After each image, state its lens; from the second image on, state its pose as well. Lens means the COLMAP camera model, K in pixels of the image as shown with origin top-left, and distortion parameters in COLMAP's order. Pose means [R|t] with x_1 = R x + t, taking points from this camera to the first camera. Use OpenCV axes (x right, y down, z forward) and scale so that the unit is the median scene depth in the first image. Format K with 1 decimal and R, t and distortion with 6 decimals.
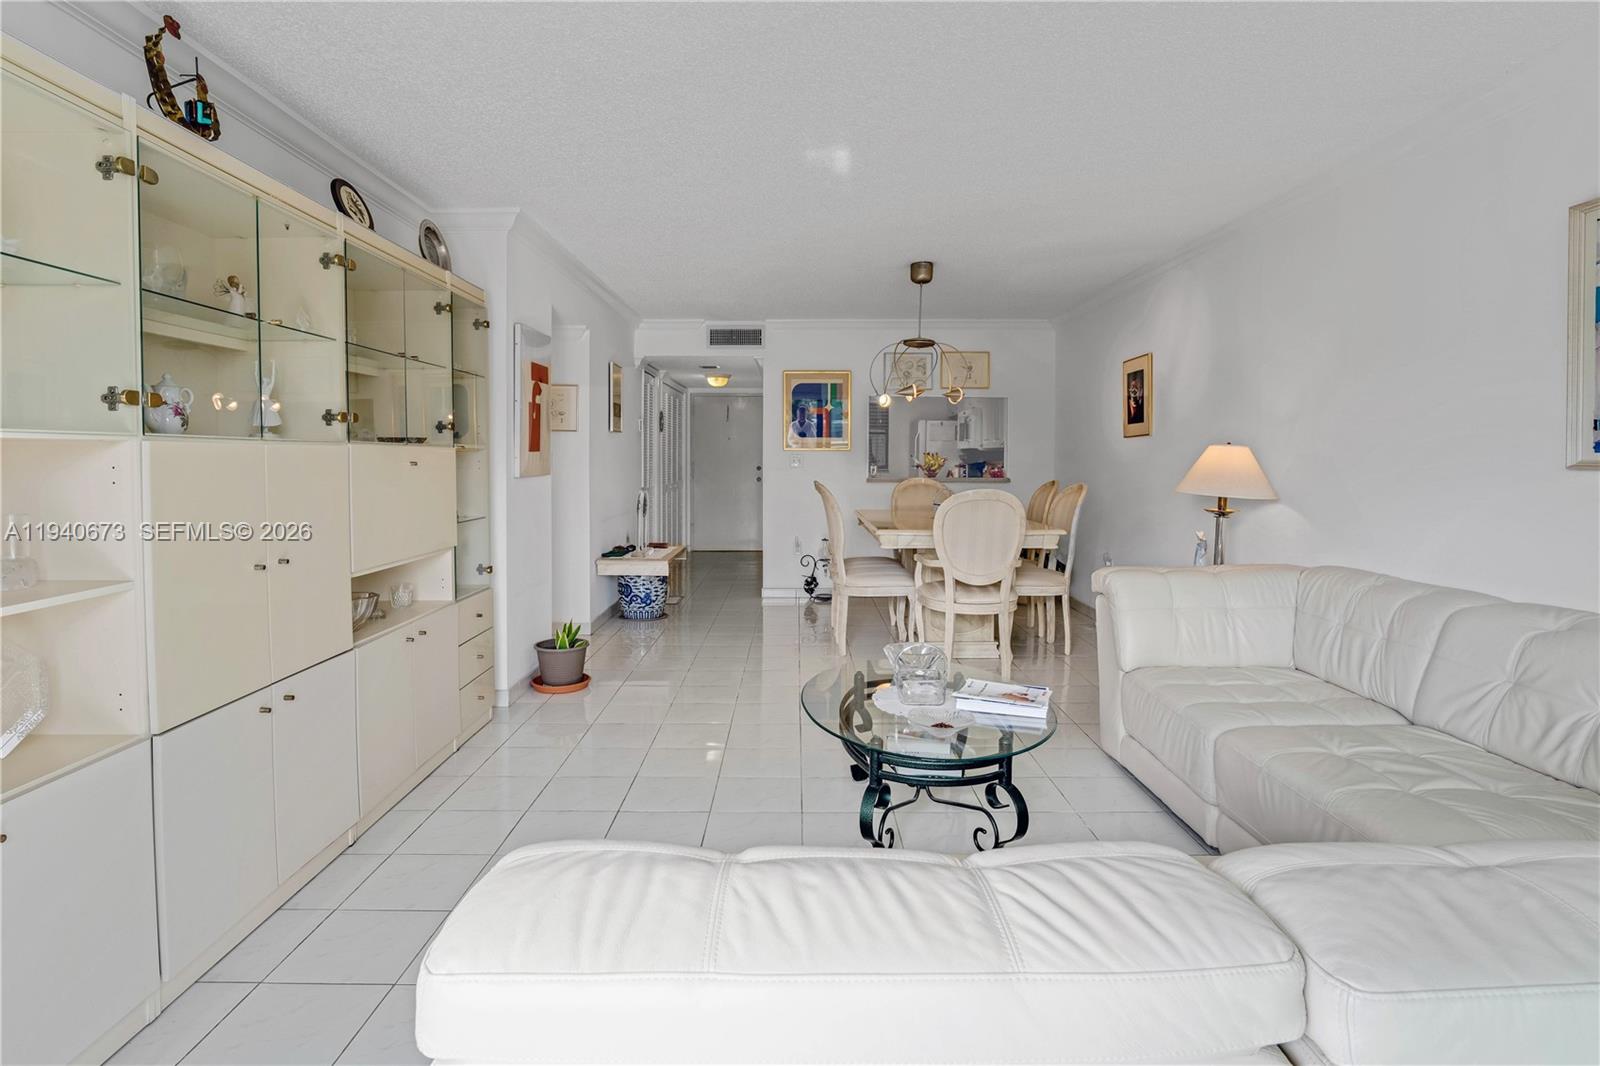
lens RADIAL K [[825.9, 0, 800.5], [0, 825.9, 486.6], [0, 0, 1]] dist [-0.052127, 0.013411]
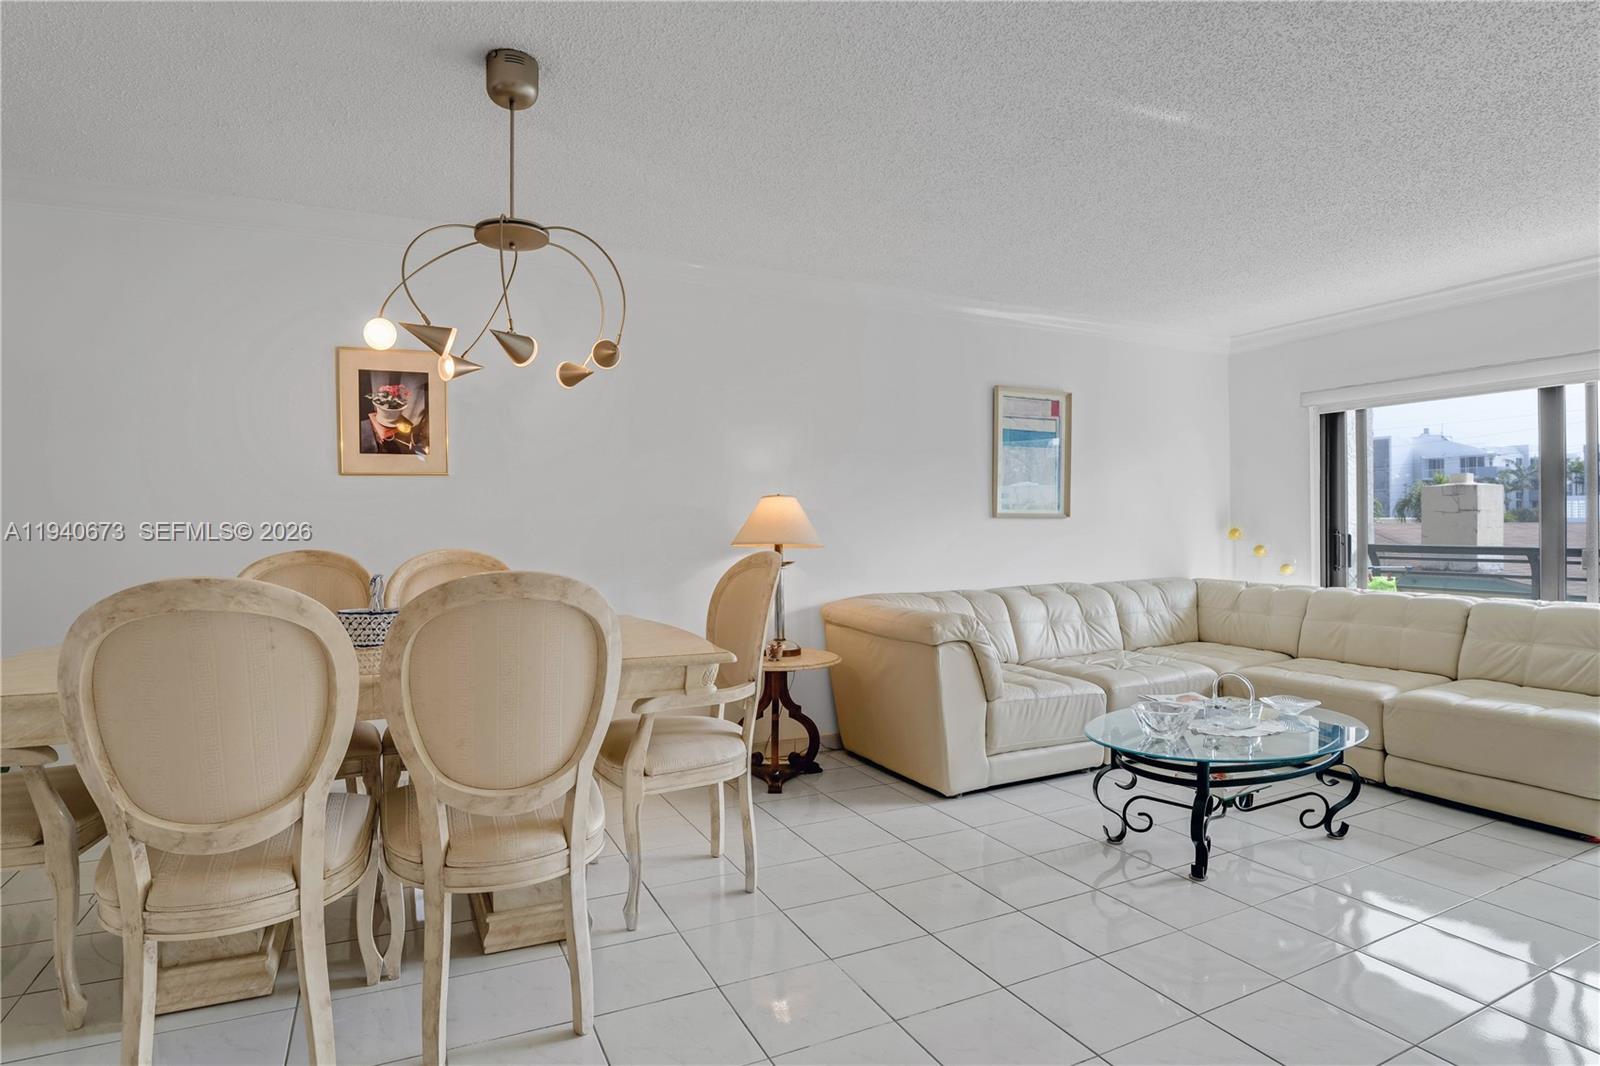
lens RADIAL K [[847.7, 0, 801.1], [0, 847.7, 533.8], [0, 0, 1]] dist [-0.069673, 0.015181]
pose [[-0.433612, -0.006448, 0.901076, -0.254232], [0.034538, 0.999121, 0.023770, -0.017243], [-0.900437, 0.041428, -0.433008, 0.840228]]
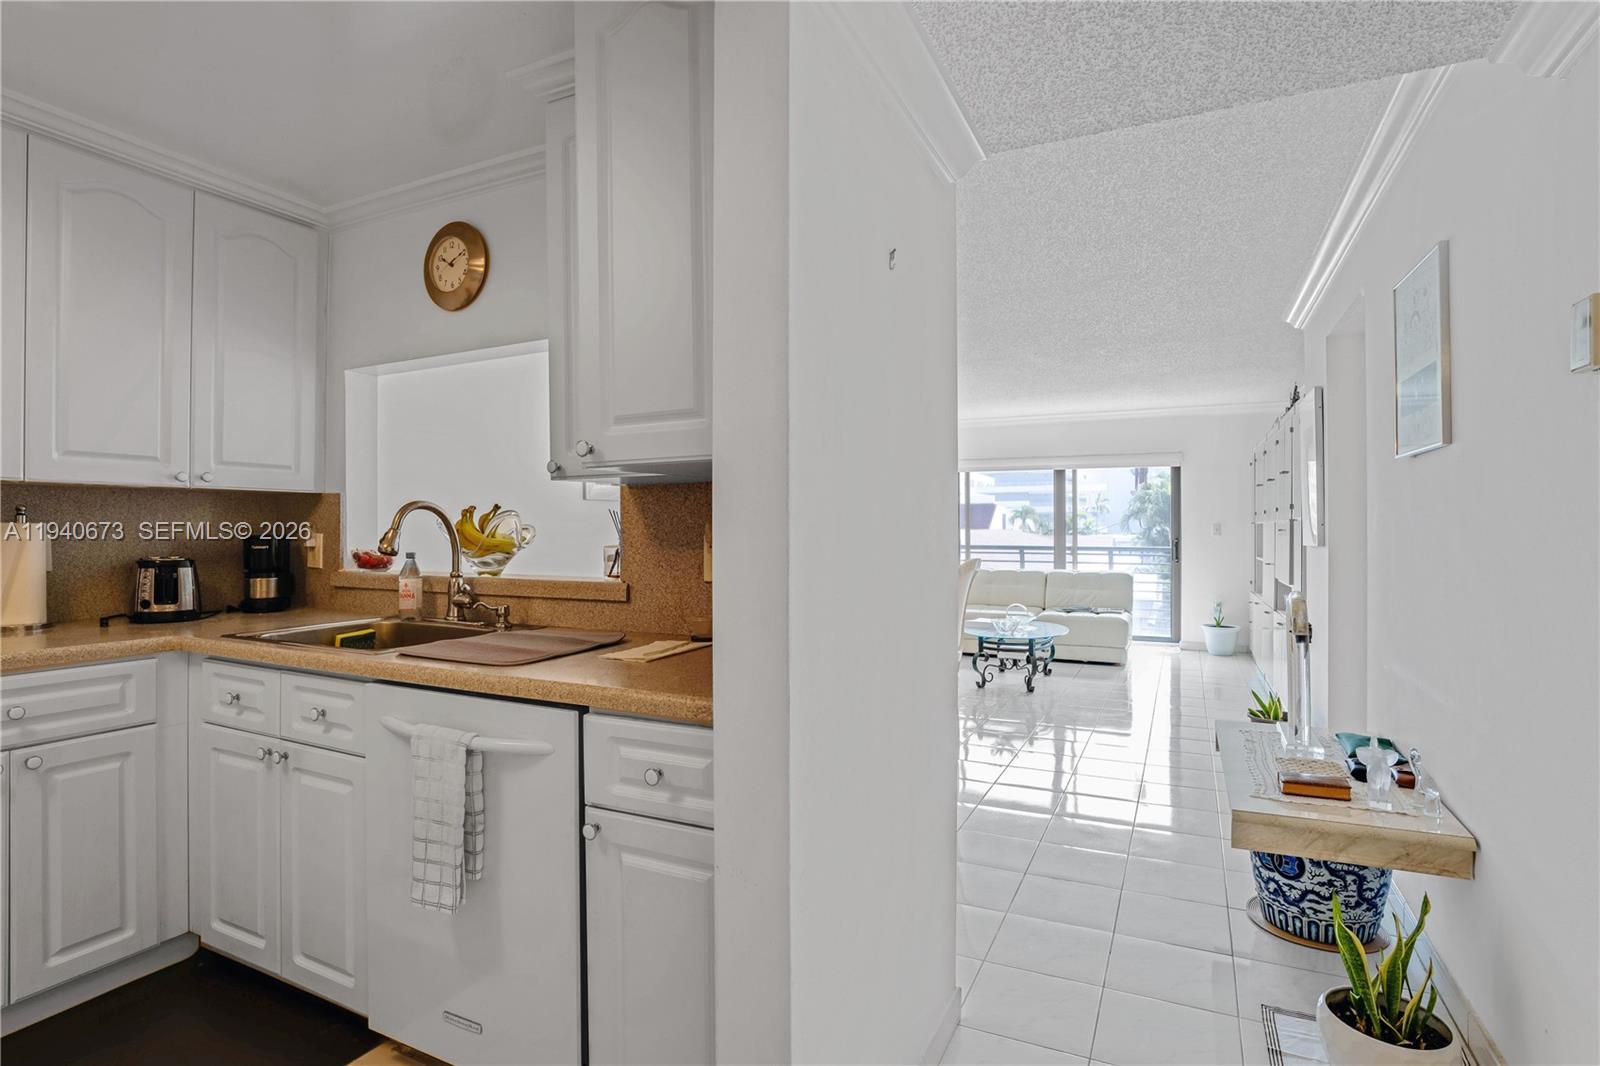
lens RADIAL K [[795.1, 0, 800.0], [0, 795.1, 533.0], [0, 0, 1]] dist [-0.041387, 0.012513]
pose [[-0.898852, -0.007028, 0.438196, -0.125393], [0.010377, 0.999250, 0.037313, -0.046526], [-0.438130, 0.038086, -0.898105, 1.413880]]
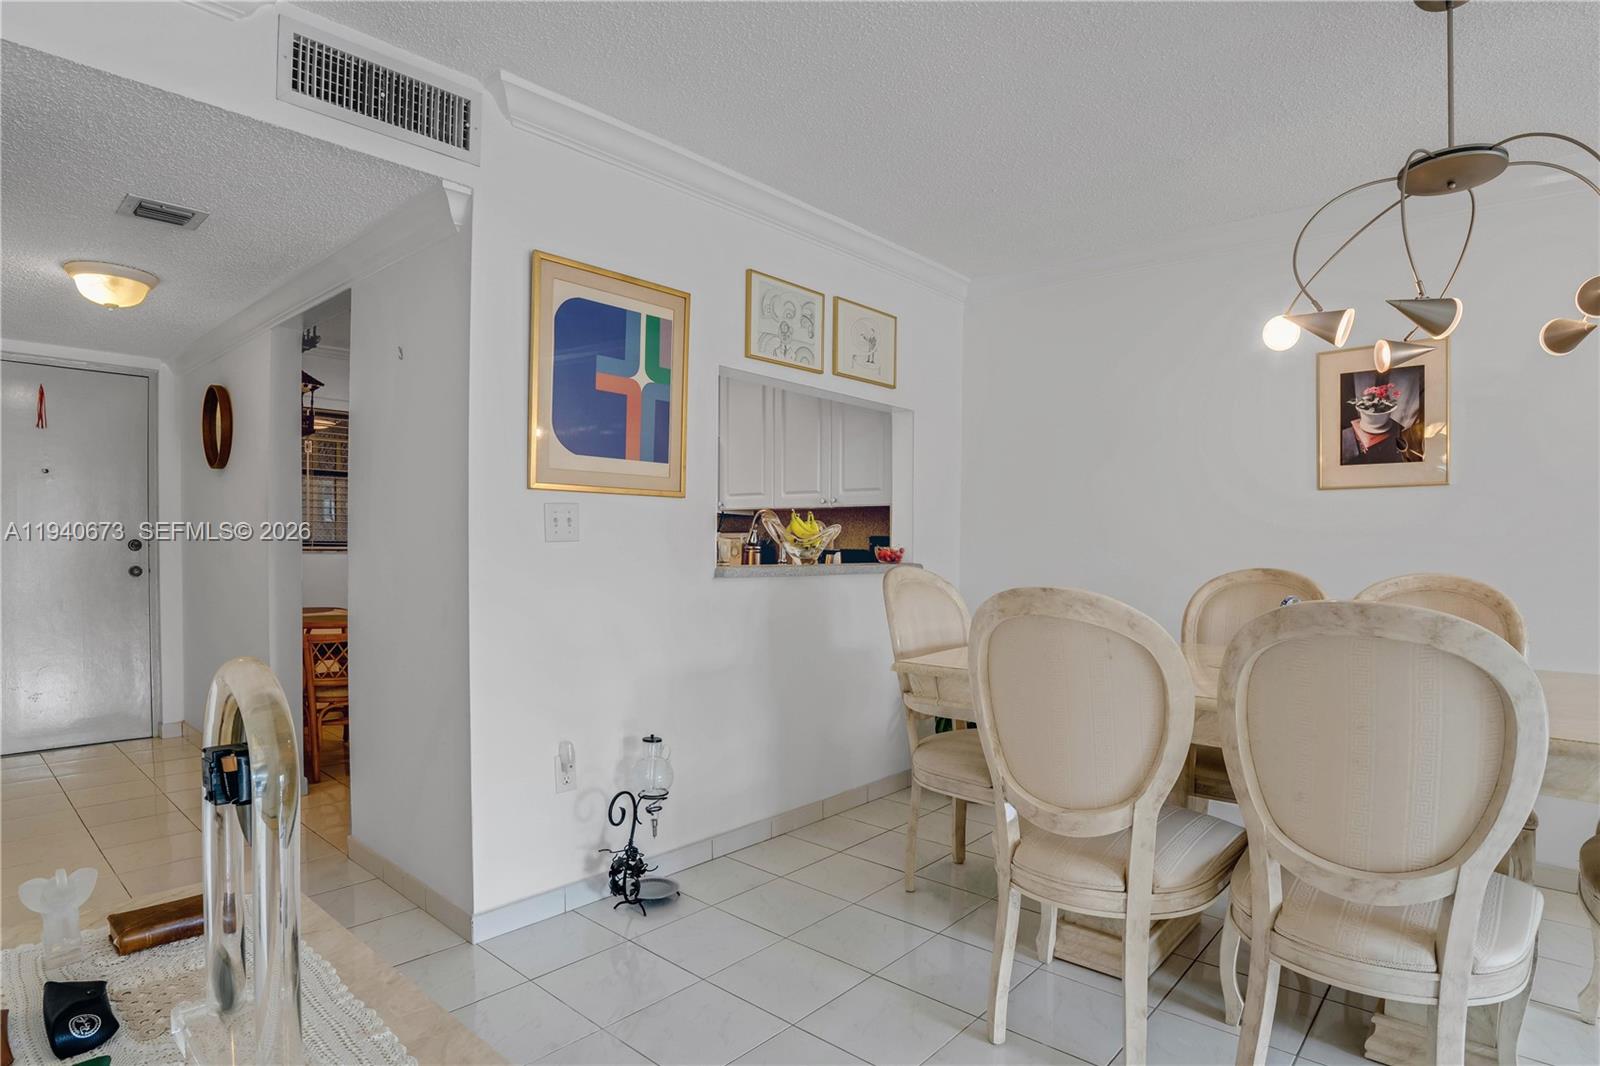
lens RADIAL K [[847.4, 0, 805.4], [0, 847.4, 574.3], [0, 0, 1]] dist [-0.069311, 0.015103]
pose [[0.663489, -0.022879, 0.747836, -0.224277], [0.016855, 0.999736, 0.015631, -0.014694], [-0.747996, 0.002233, 0.663699, 0.776325]]
